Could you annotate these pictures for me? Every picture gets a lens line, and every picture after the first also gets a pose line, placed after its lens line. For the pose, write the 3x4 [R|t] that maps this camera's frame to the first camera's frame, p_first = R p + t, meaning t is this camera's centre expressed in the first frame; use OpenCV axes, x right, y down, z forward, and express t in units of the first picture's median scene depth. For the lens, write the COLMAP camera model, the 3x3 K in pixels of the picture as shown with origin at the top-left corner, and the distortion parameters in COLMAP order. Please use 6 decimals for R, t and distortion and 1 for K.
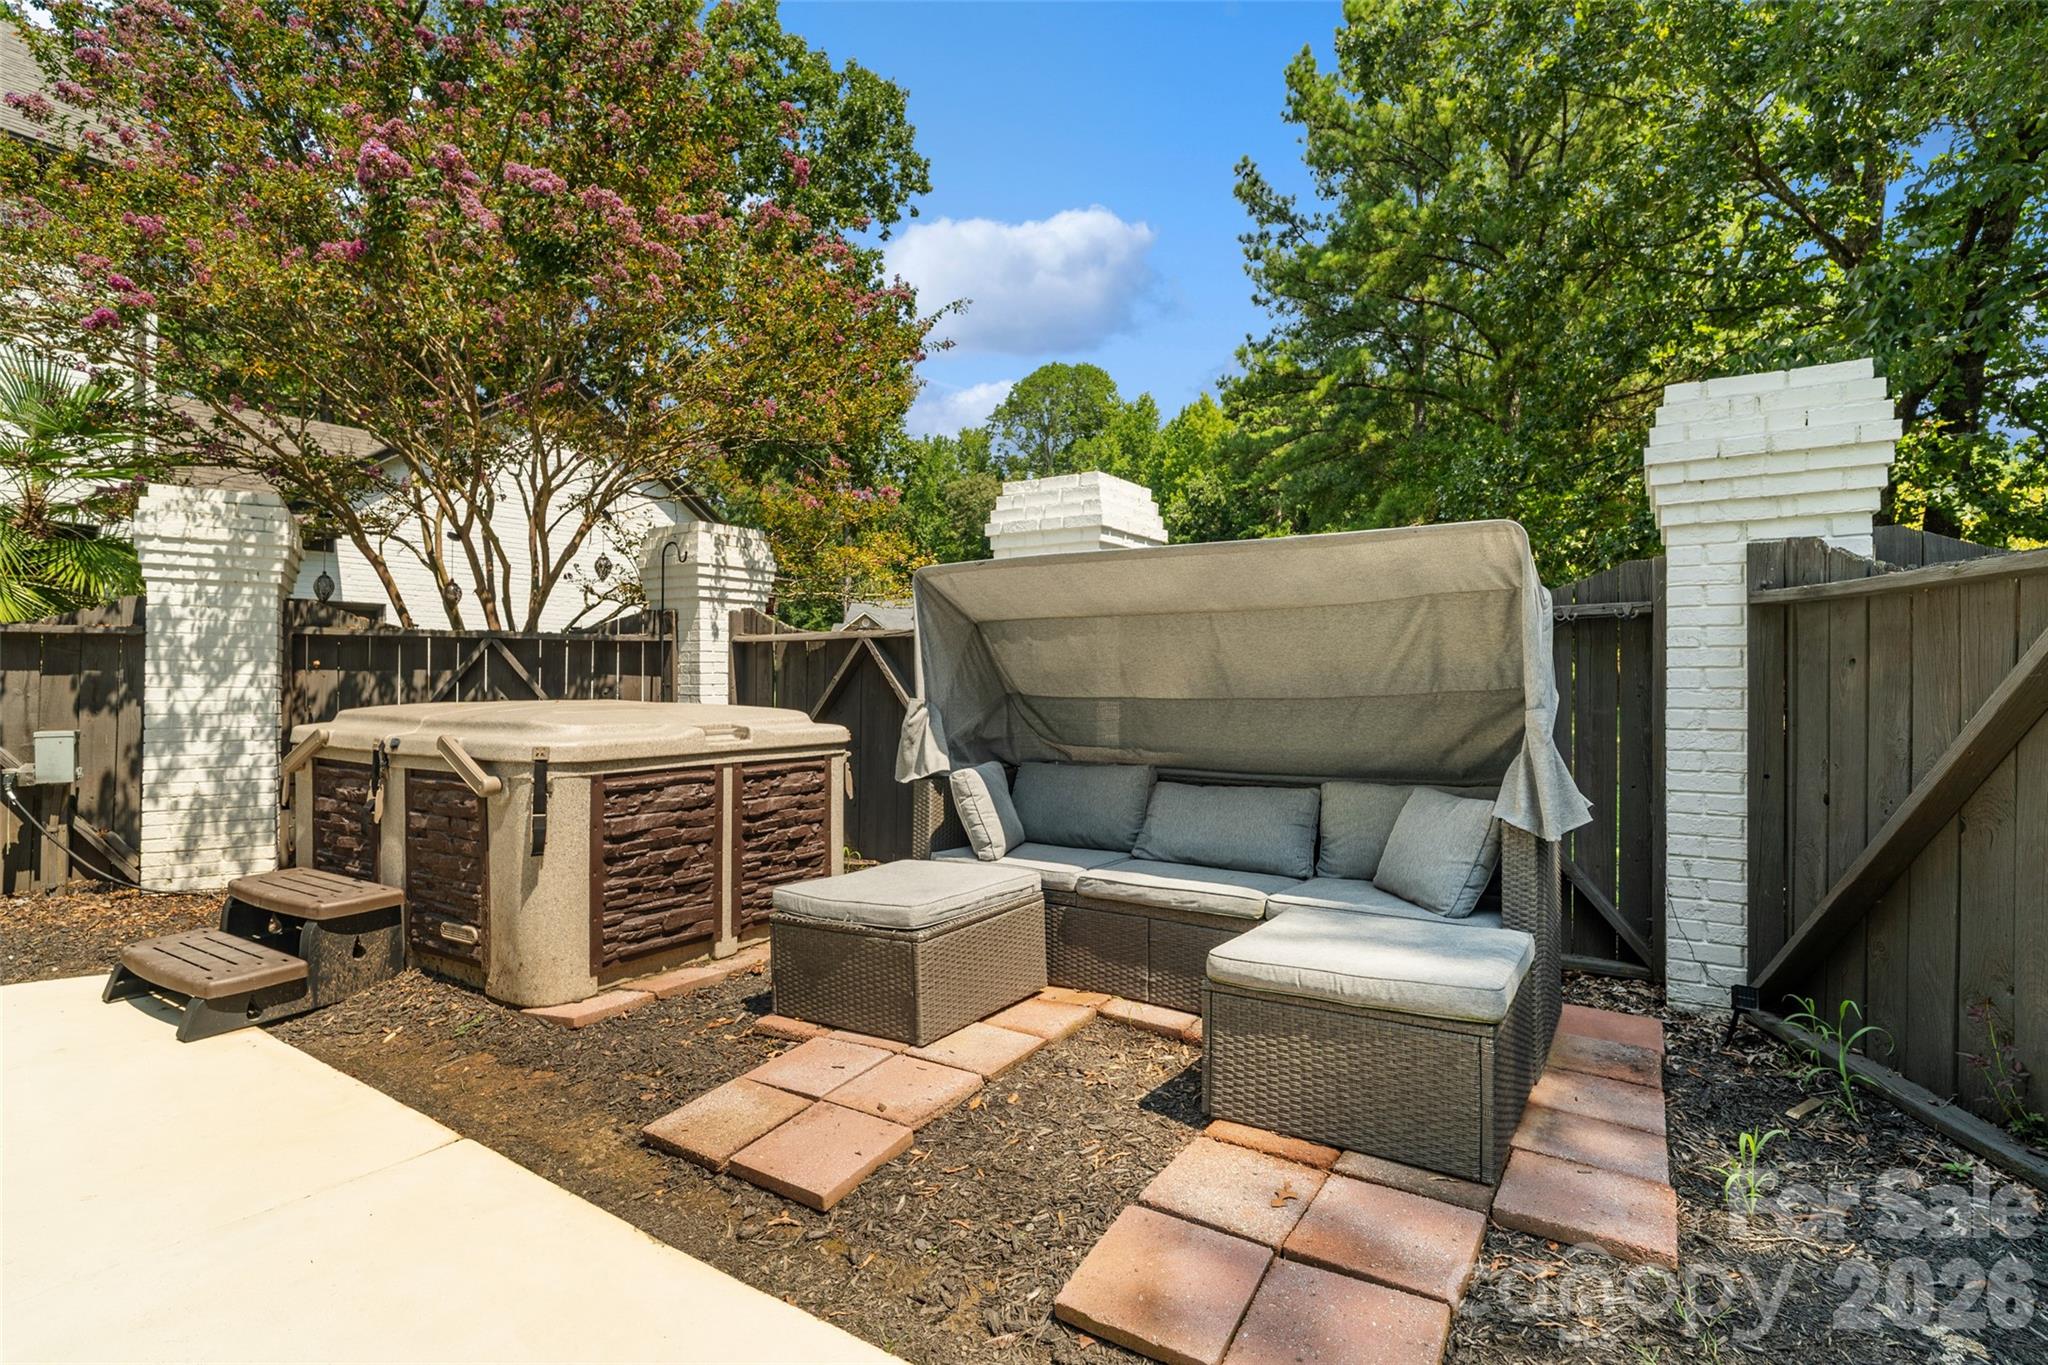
lens RADIAL K [[931.3, 0, 1024.0], [0, 931.3, 682.5], [0, 0, 1]] dist [-0.001870, -0.000157]
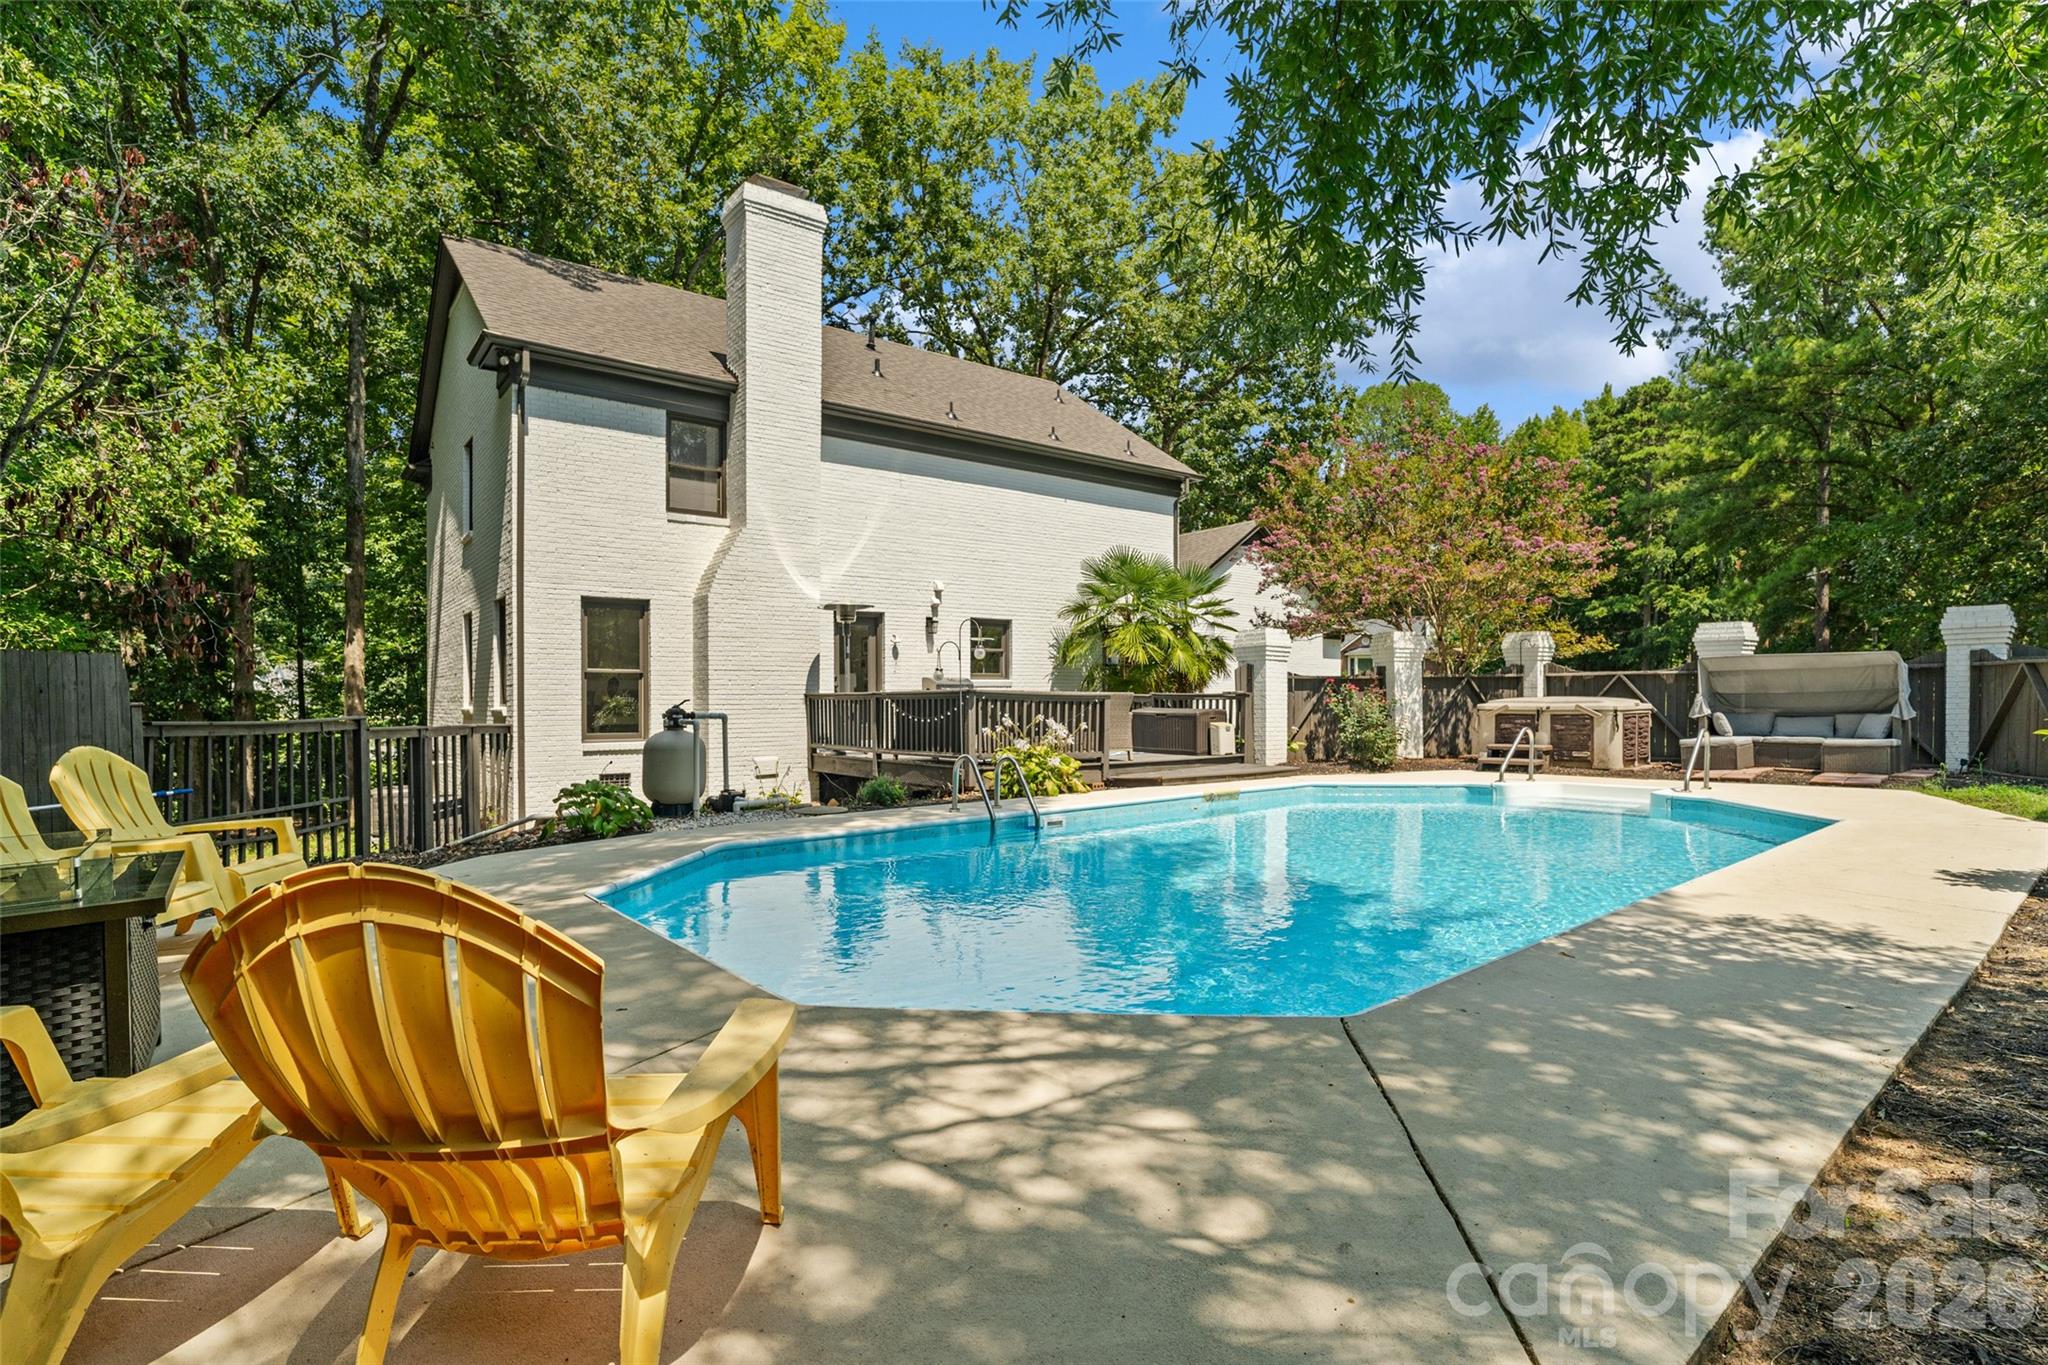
lens RADIAL K [[962.8, 0, 1026.5], [0, 962.8, 729.8], [0, 0, 1]] dist [0.000125, 0.000440]
pose [[0.964977, -0.006271, -0.262258, -1.281365], [0.015705, 0.999302, 0.033890, -0.009117], [0.261862, -0.036821, 0.964403, -2.548650]]
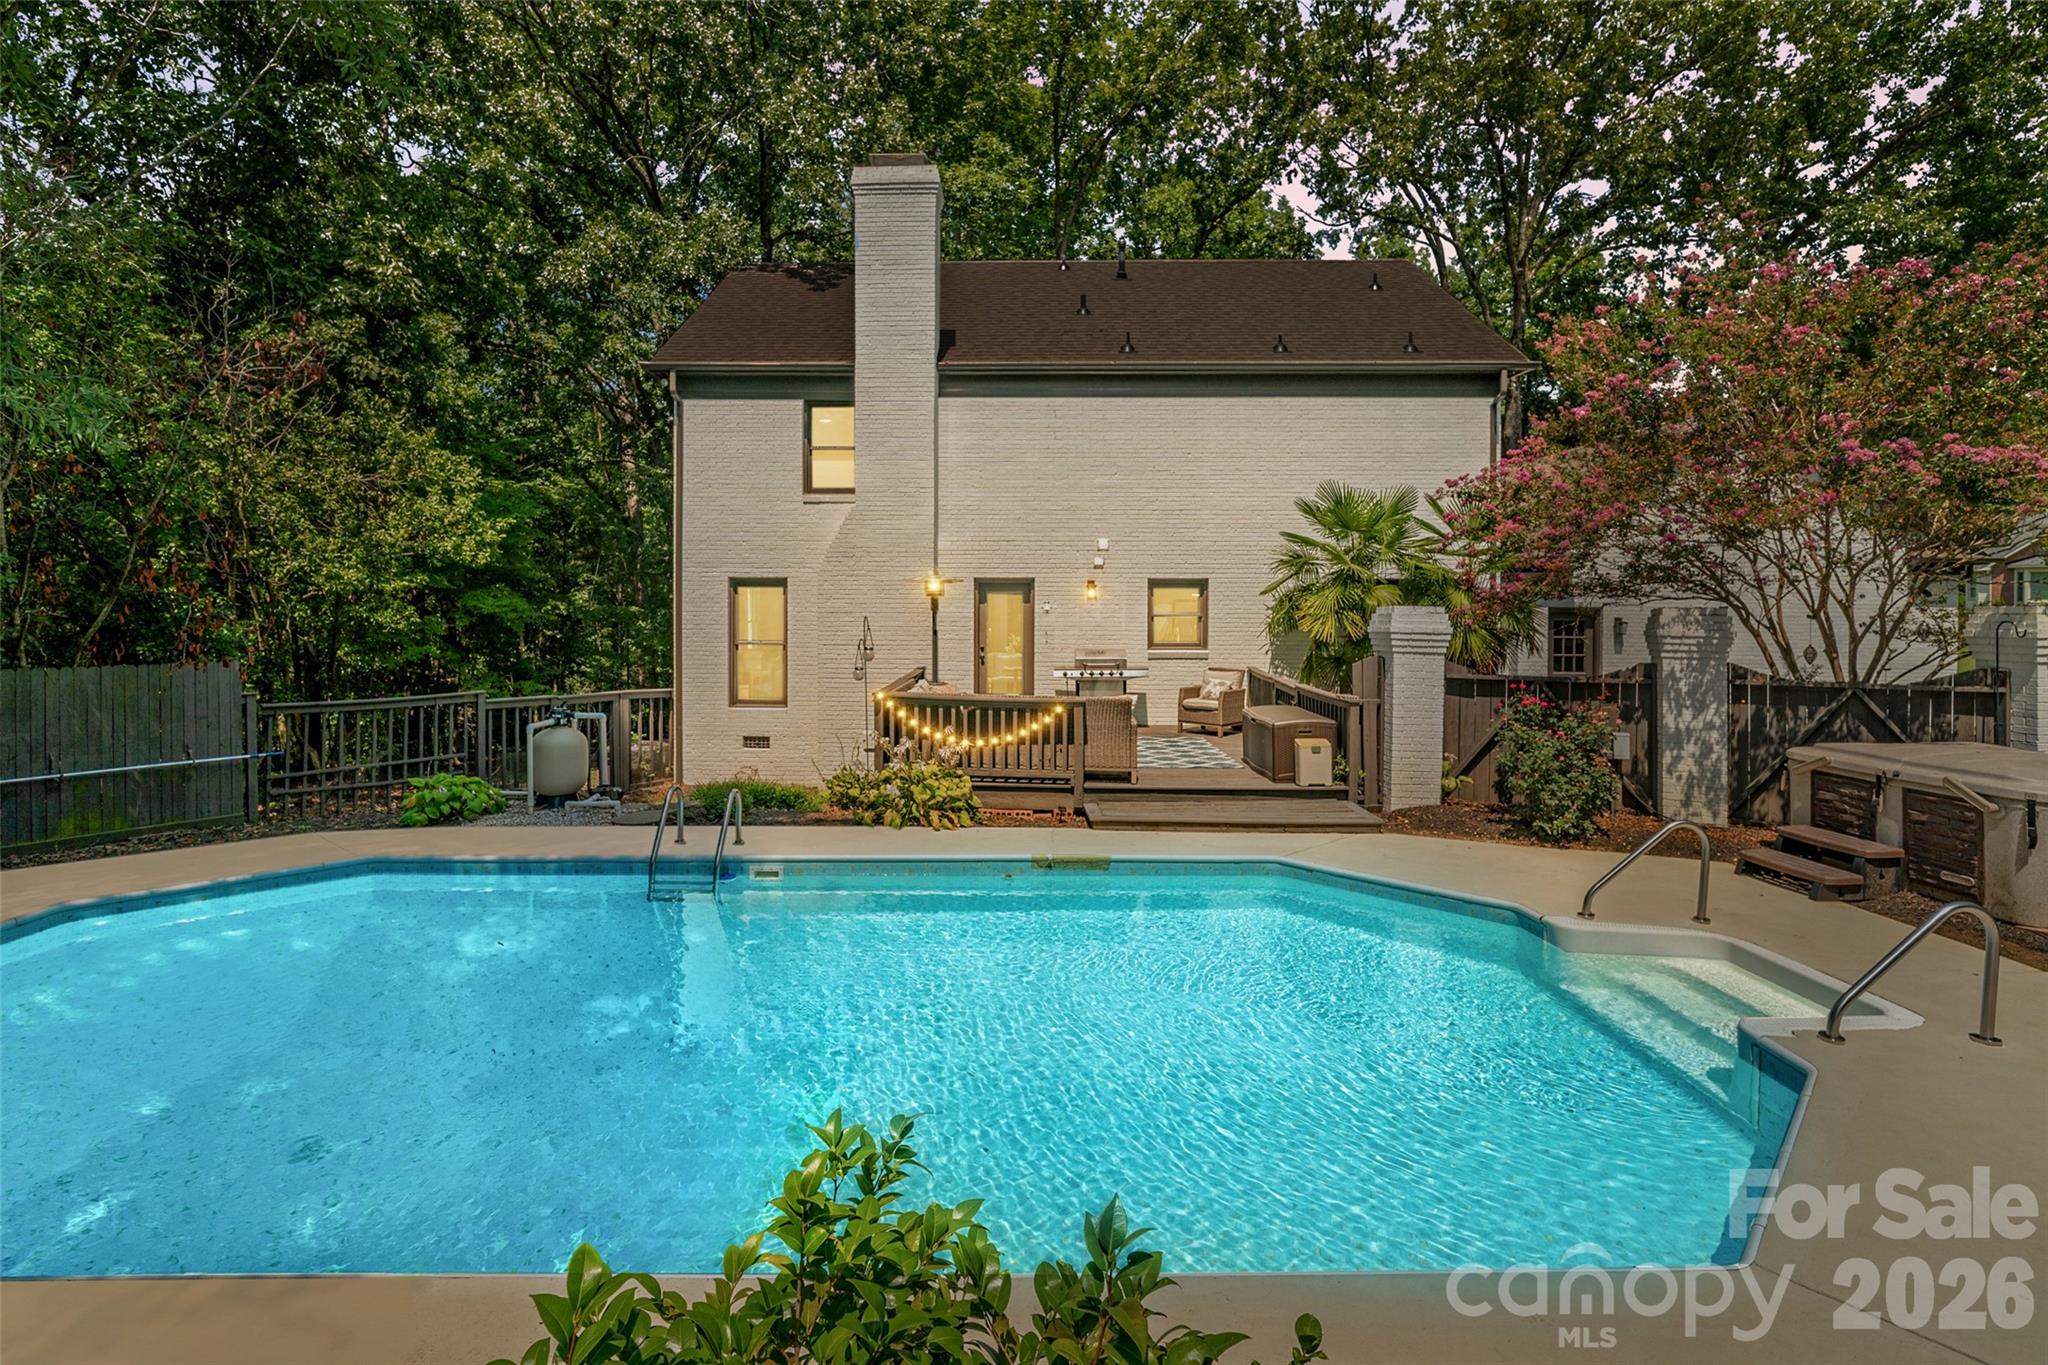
lens RADIAL K [[1003.1, 0, 1021.0], [0, 1003.1, 625.7], [0, 0, 1]] dist [-0.019378, 0.012727]
pose [[0.576429, 0.007940, -0.817108, -0.023507], [0.003153, 0.999924, 0.011940, -0.204413], [0.817141, -0.009459, 0.576360, -1.260666]]
